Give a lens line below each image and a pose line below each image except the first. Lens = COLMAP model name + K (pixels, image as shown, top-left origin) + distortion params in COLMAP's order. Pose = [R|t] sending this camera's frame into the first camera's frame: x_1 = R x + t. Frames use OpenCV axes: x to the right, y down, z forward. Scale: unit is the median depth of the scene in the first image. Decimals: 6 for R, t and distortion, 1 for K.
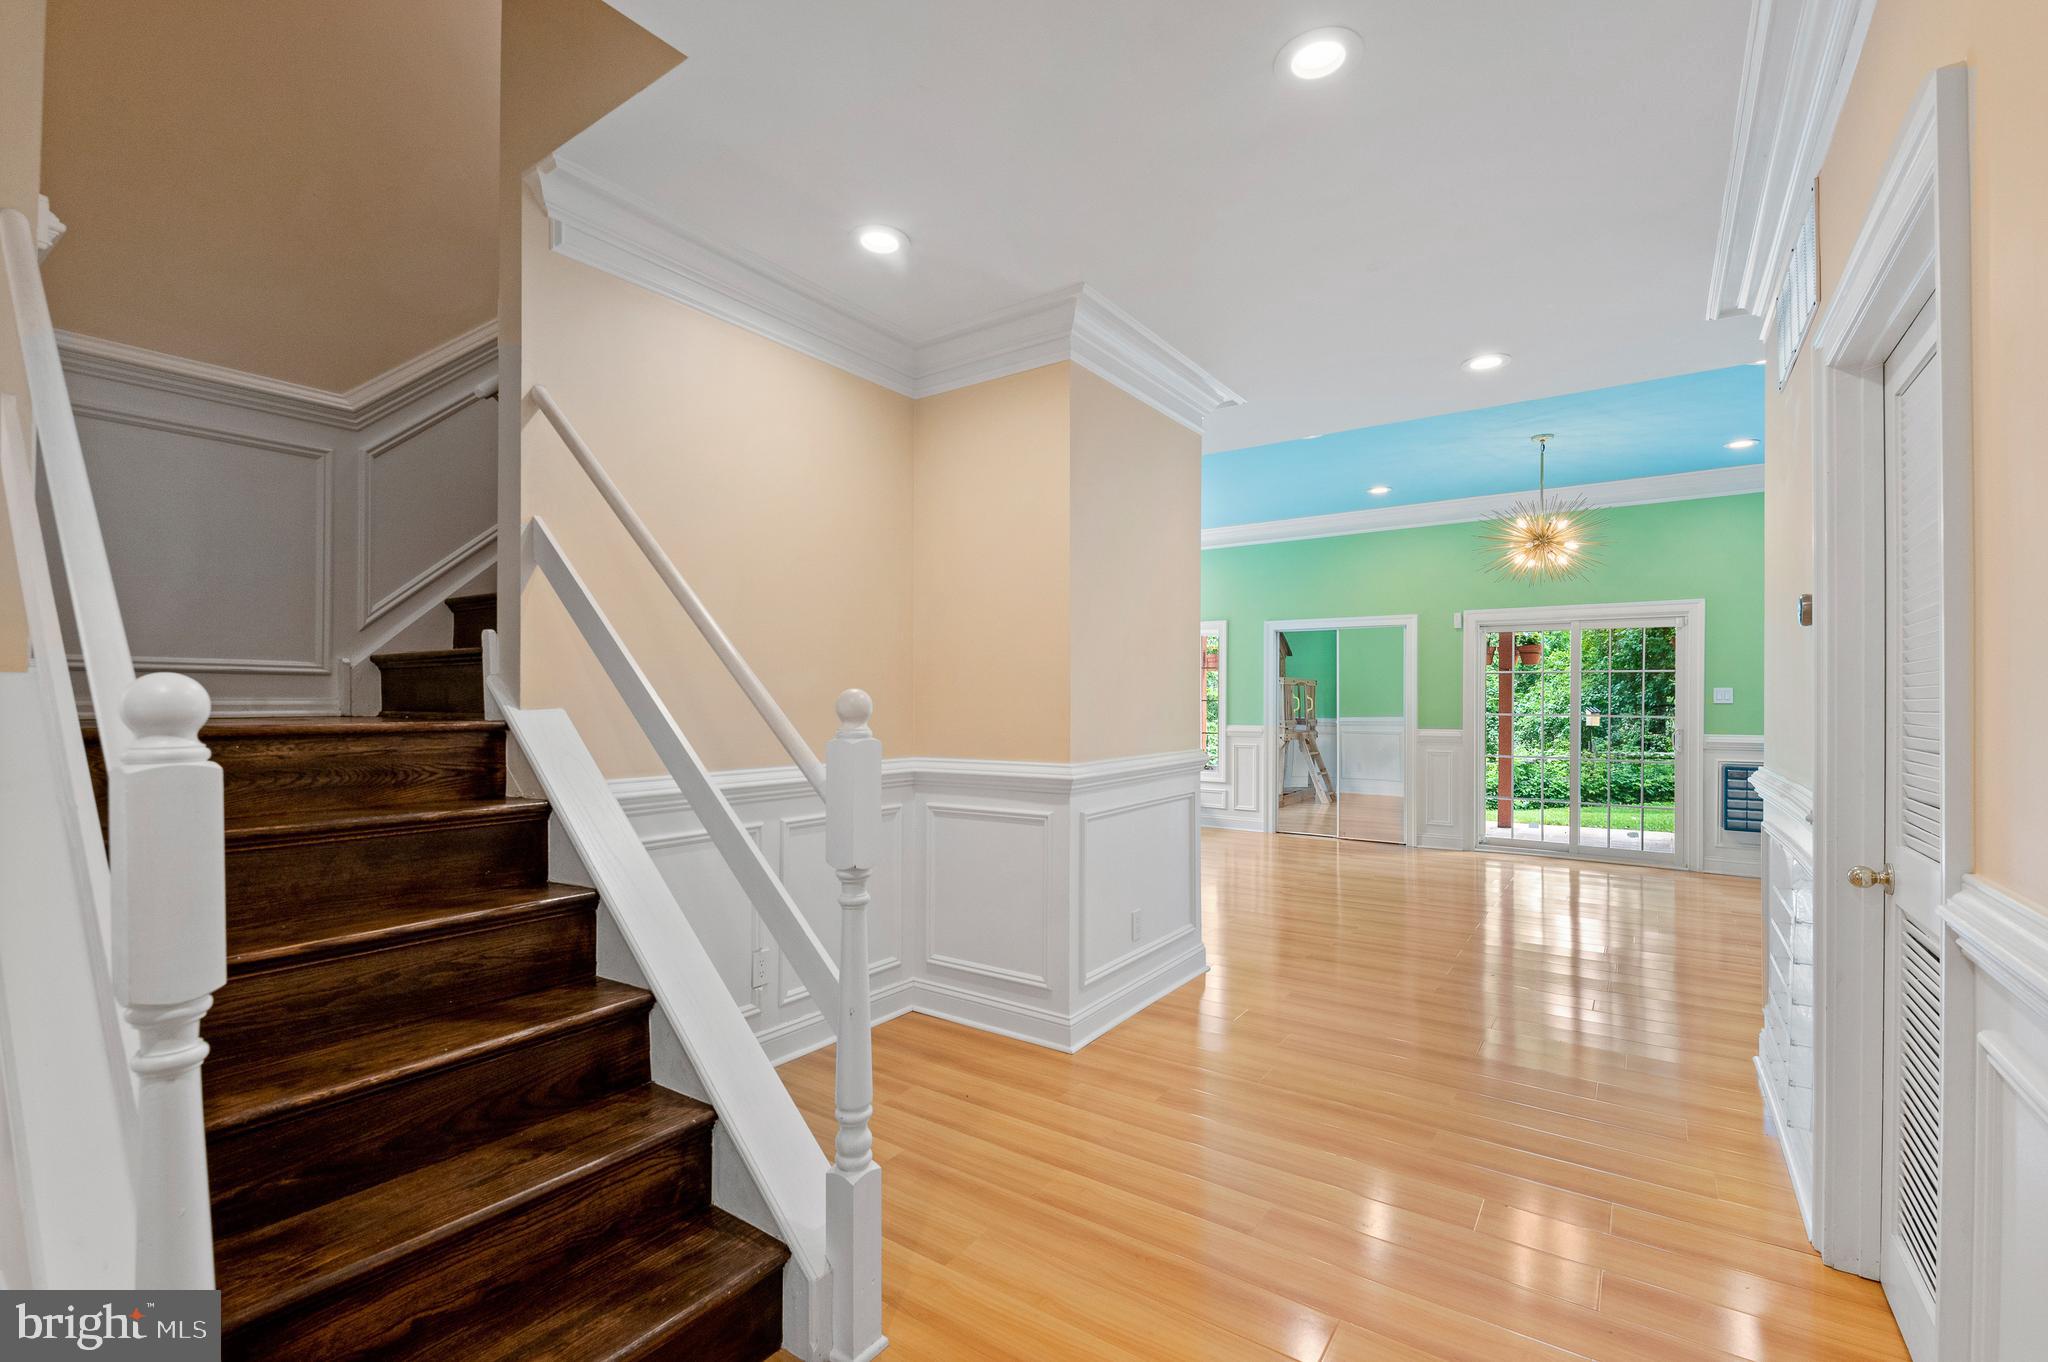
lens RADIAL K [[921.8, 0, 1023.9], [0, 921.8, 690.3], [0, 0, 1]] dist [-0.009155, -0.002556]
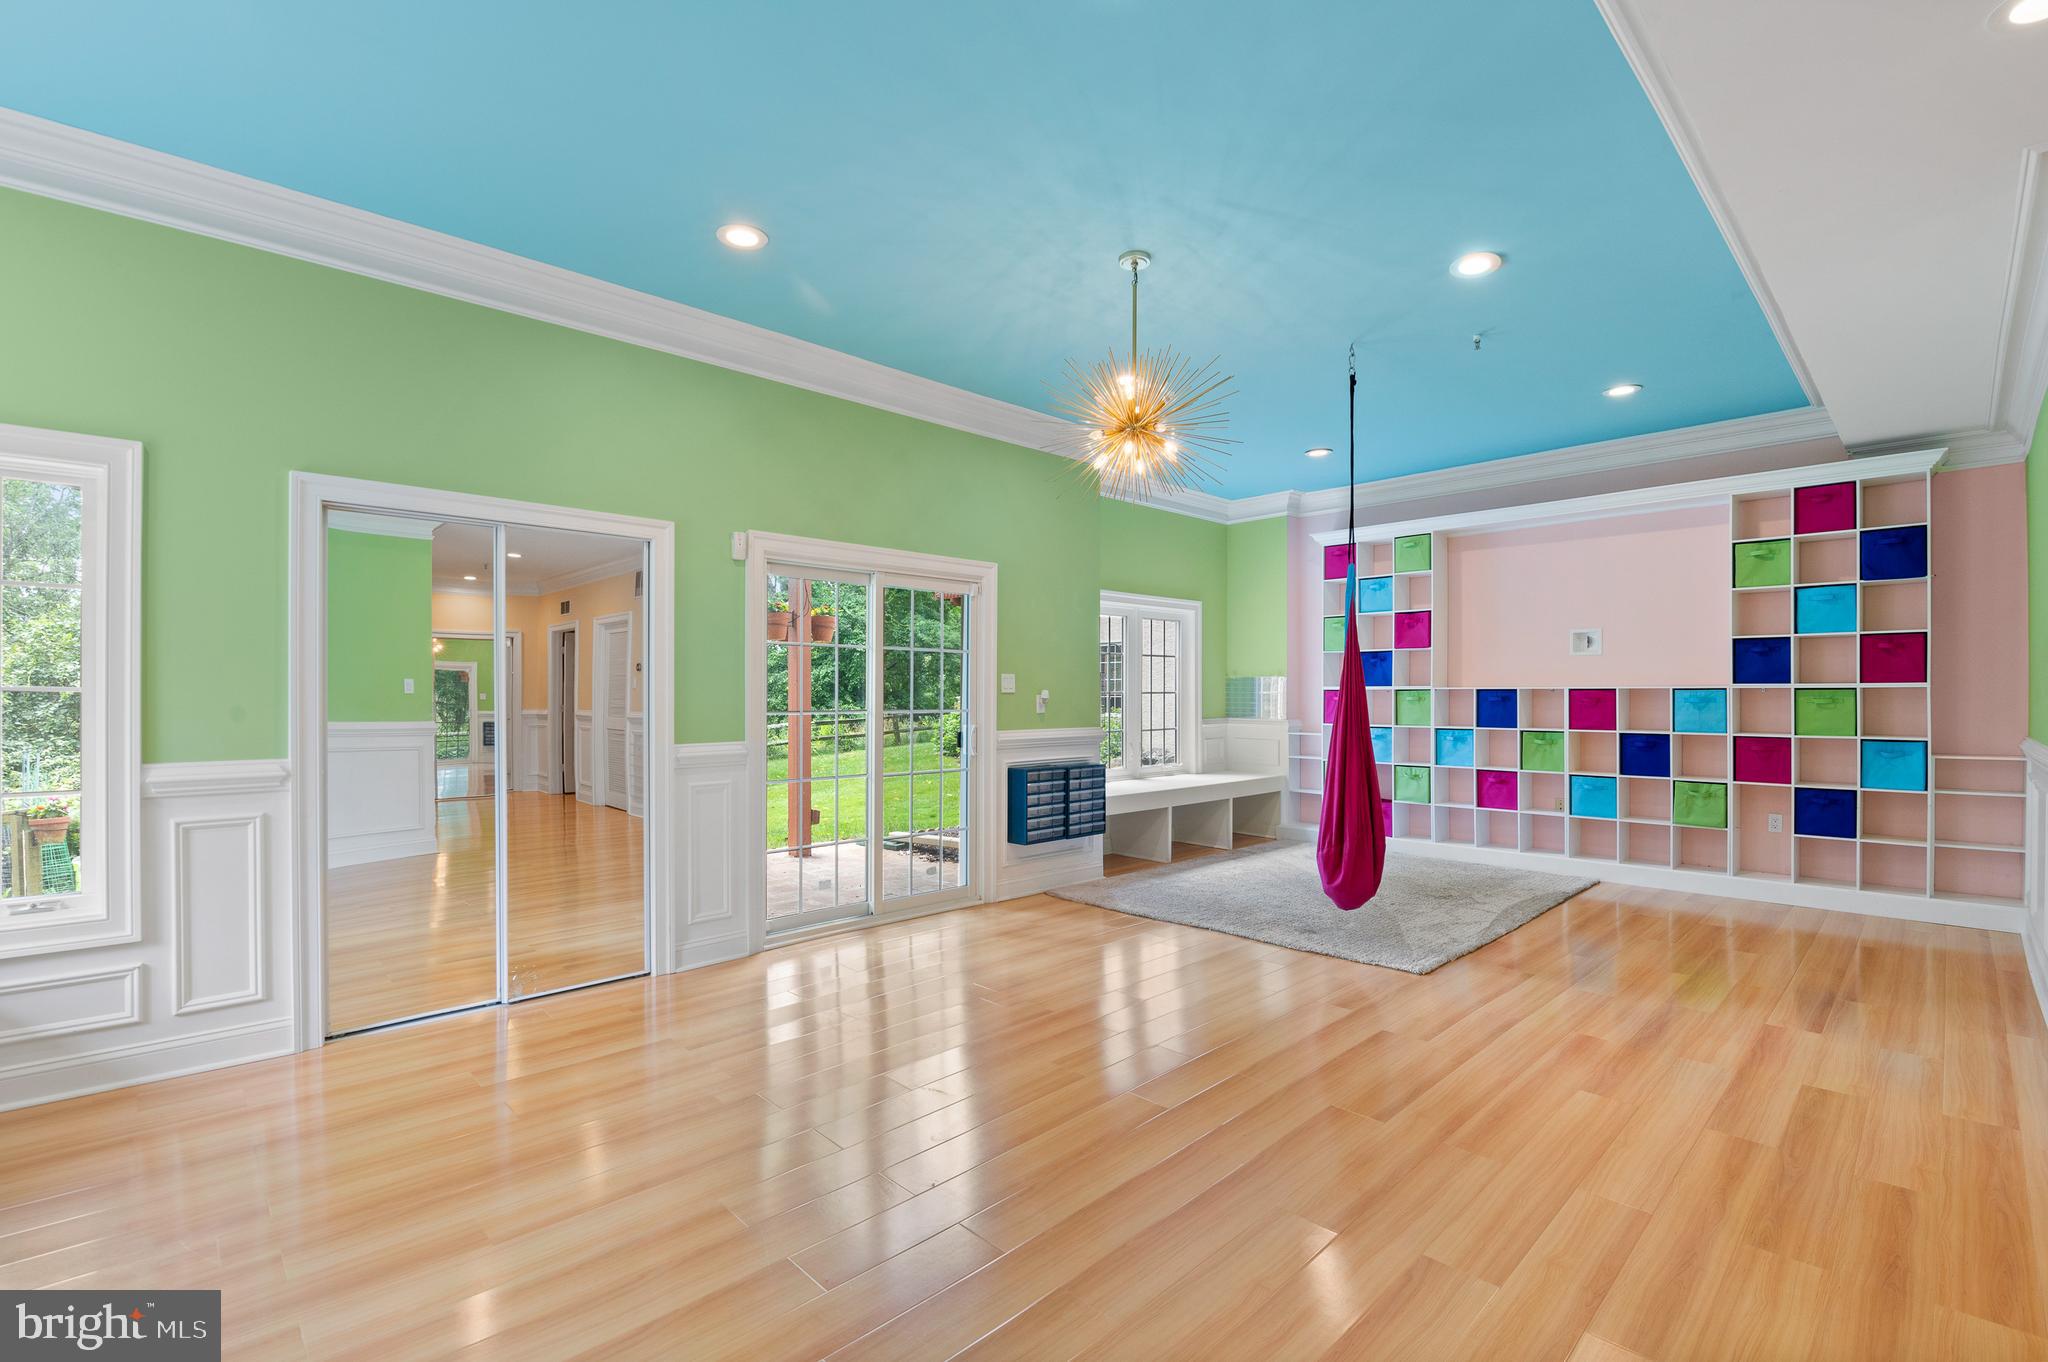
lens RADIAL K [[921.8, 0, 1035.3], [0, 921.8, 690.8], [0, 0, 1]] dist [-0.009155, -0.002556]
pose [[0.201547, 0.001283, 0.979478, -0.038133], [-0.007259, 0.999974, 0.000184, 0.010171], [-0.979452, -0.007147, 0.201551, 0.694133]]
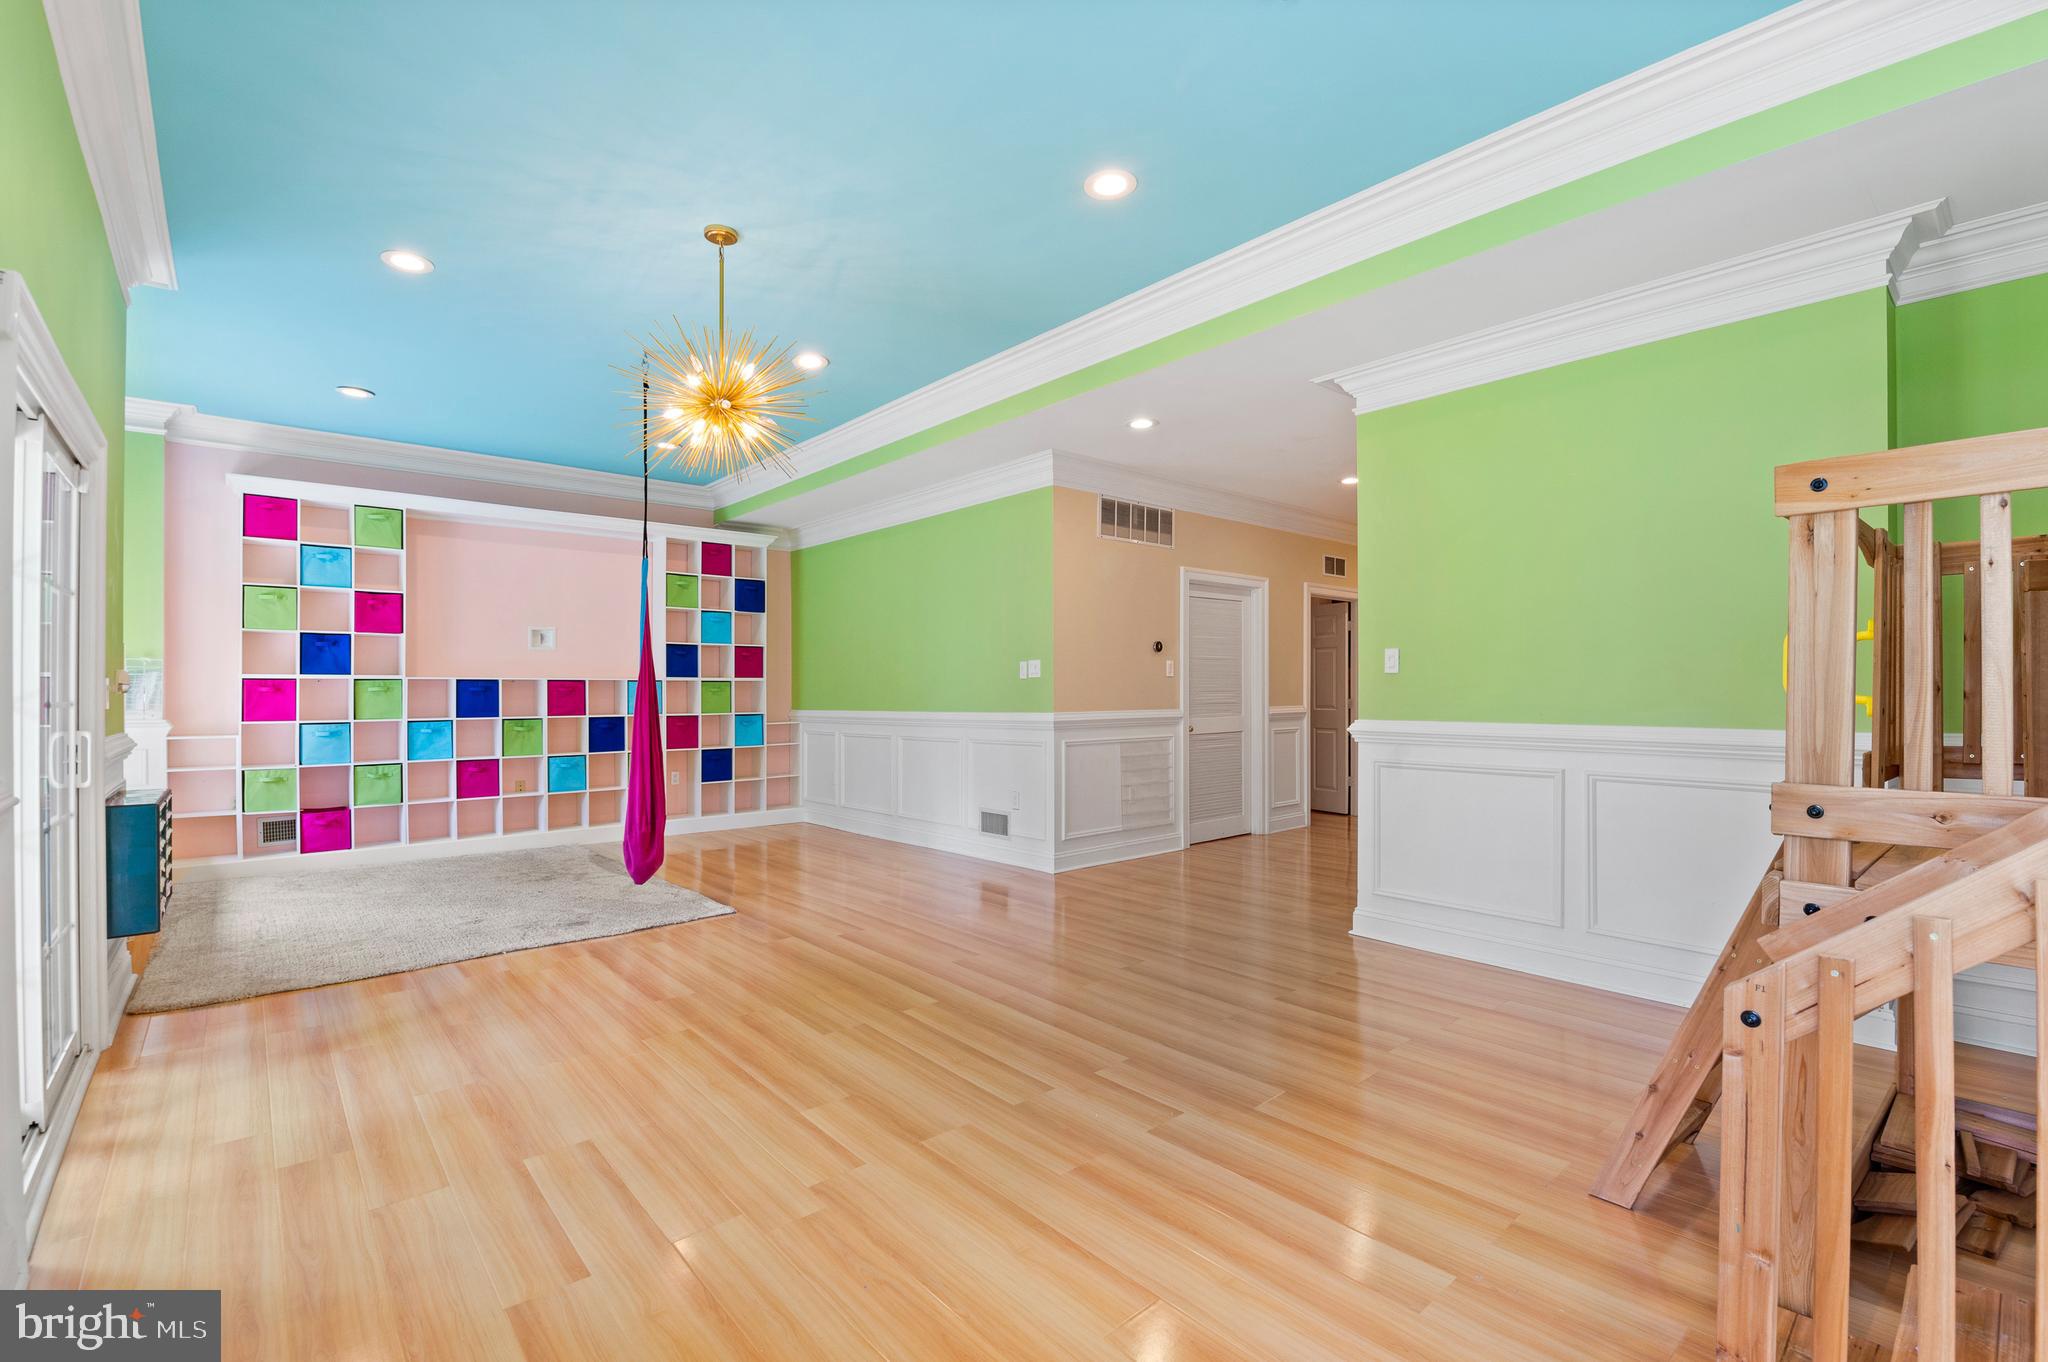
lens RADIAL K [[921.8, 0, 1034.1], [0, 921.8, 691.8], [0, 0, 1]] dist [-0.009155, -0.002556]
pose [[-0.968210, -0.006223, 0.250063, 0.206112], [-0.006674, 0.999977, -0.000955, 0.015272], [-0.250051, -0.002594, -0.968229, 1.267172]]
